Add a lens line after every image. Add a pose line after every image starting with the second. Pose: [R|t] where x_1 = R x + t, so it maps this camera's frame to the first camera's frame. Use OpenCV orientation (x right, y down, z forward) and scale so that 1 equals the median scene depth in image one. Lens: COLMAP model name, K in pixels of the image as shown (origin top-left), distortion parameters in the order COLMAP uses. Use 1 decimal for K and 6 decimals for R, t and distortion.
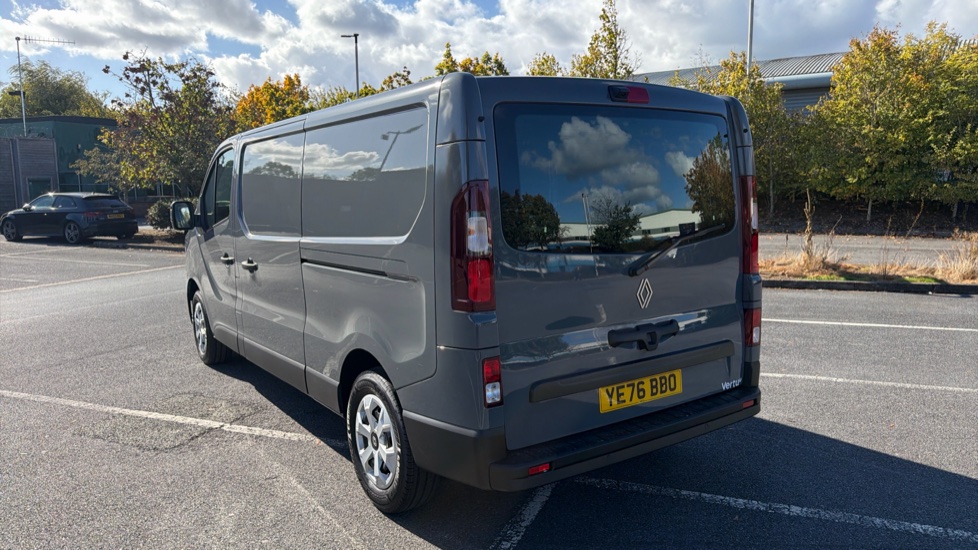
lens RADIAL K [[694.1, 0, 488.3], [0, 694.1, 269.5], [0, 0, 1]] dist [0.075860, -0.096782]
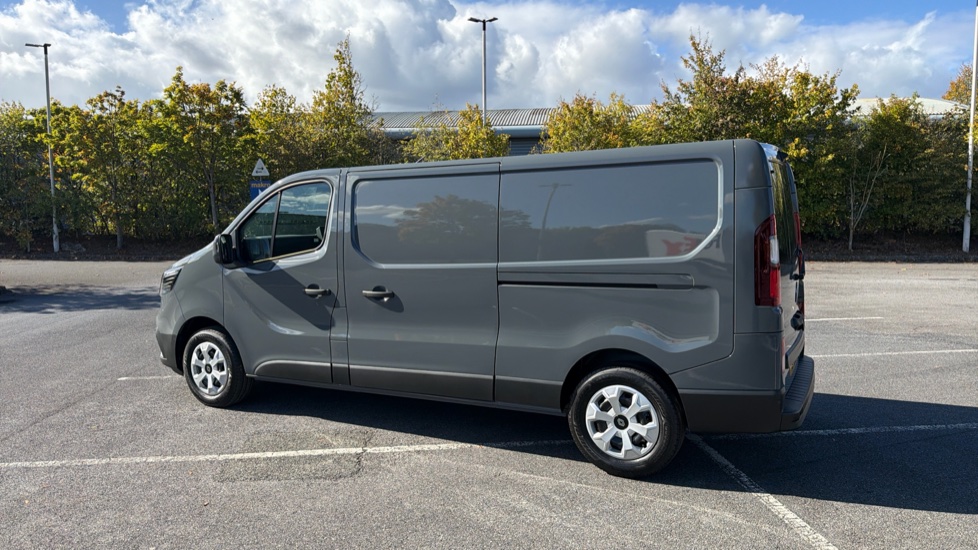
lens RADIAL K [[686.8, 0, 489.0], [0, 686.8, 275.0], [0, 0, 1]] dist [0.097921, -0.143312]
pose [[0.887163, -0.034828, 0.460139, -0.611403], [0.053025, 0.998237, -0.026677, 0.002508], [-0.458399, 0.048065, 0.887446, 0.000378]]
